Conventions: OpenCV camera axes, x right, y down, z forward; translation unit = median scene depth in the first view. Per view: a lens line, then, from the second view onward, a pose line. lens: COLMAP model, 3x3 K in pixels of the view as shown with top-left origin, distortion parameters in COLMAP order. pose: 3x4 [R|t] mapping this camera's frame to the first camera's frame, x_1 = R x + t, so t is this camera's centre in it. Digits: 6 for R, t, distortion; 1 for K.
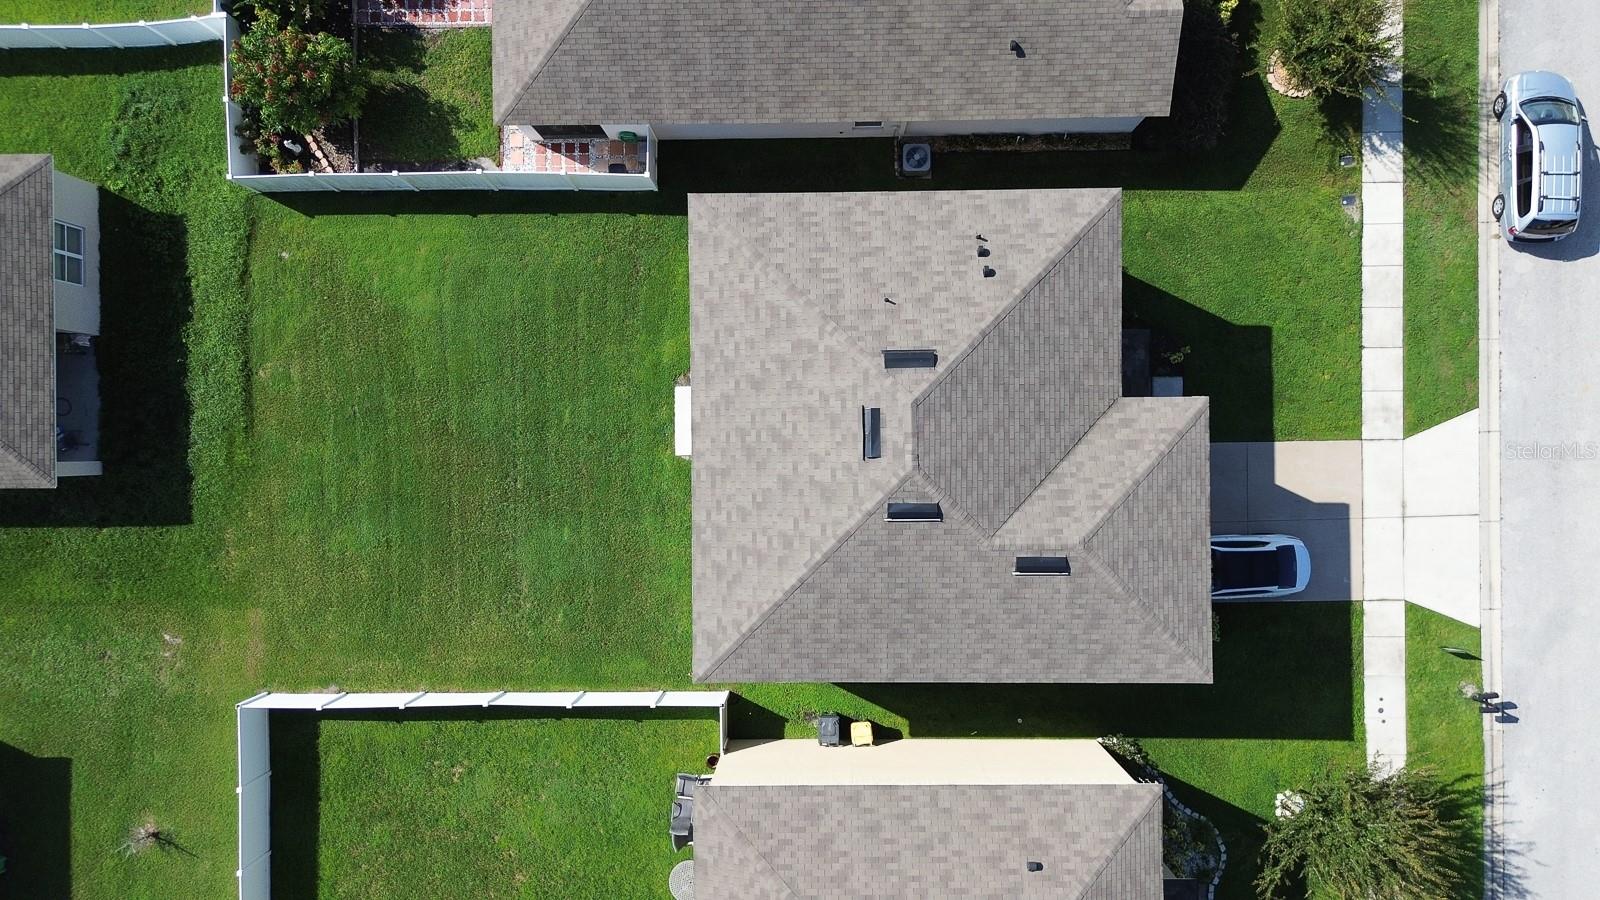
lens RADIAL K [[1138.1, 0, 806.0], [0, 1138.1, 446.0], [0, 0, 1]] dist [0.026662, -0.007543]
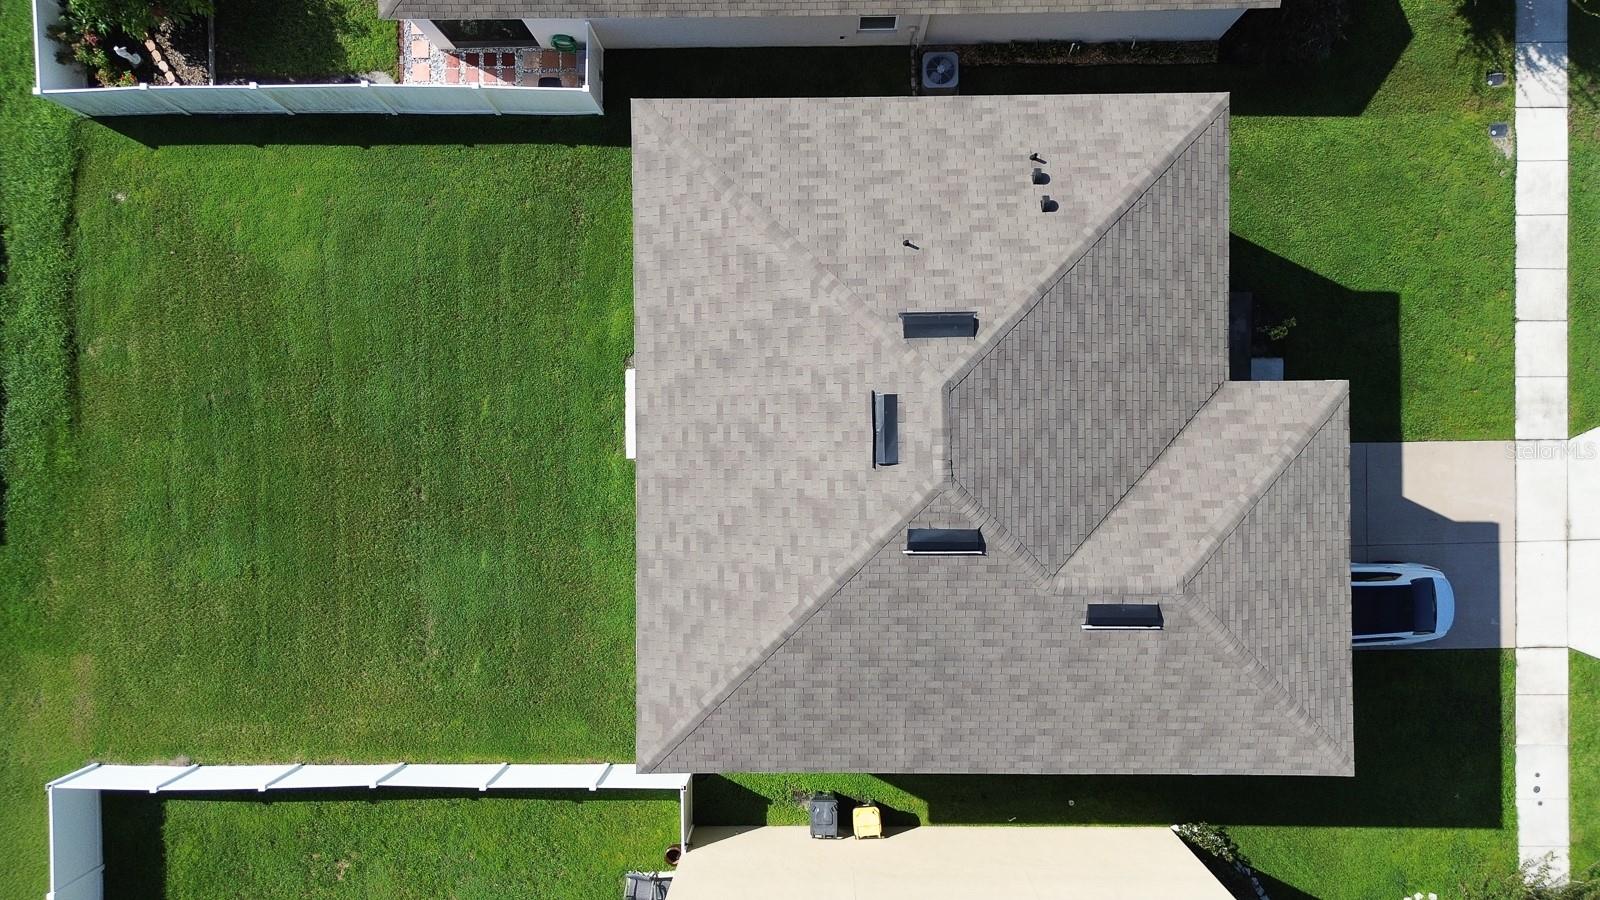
lens RADIAL K [[1138.1, 0, 806.0], [0, 1138.1, 446.0], [0, 0, 1]] dist [0.026662, -0.007543]
pose [[0.999994, 0.002147, 0.002688, 0.005178], [-0.002152, 0.999996, 0.001982, -0.001937], [-0.002683, -0.001988, 0.999994, 0.230233]]
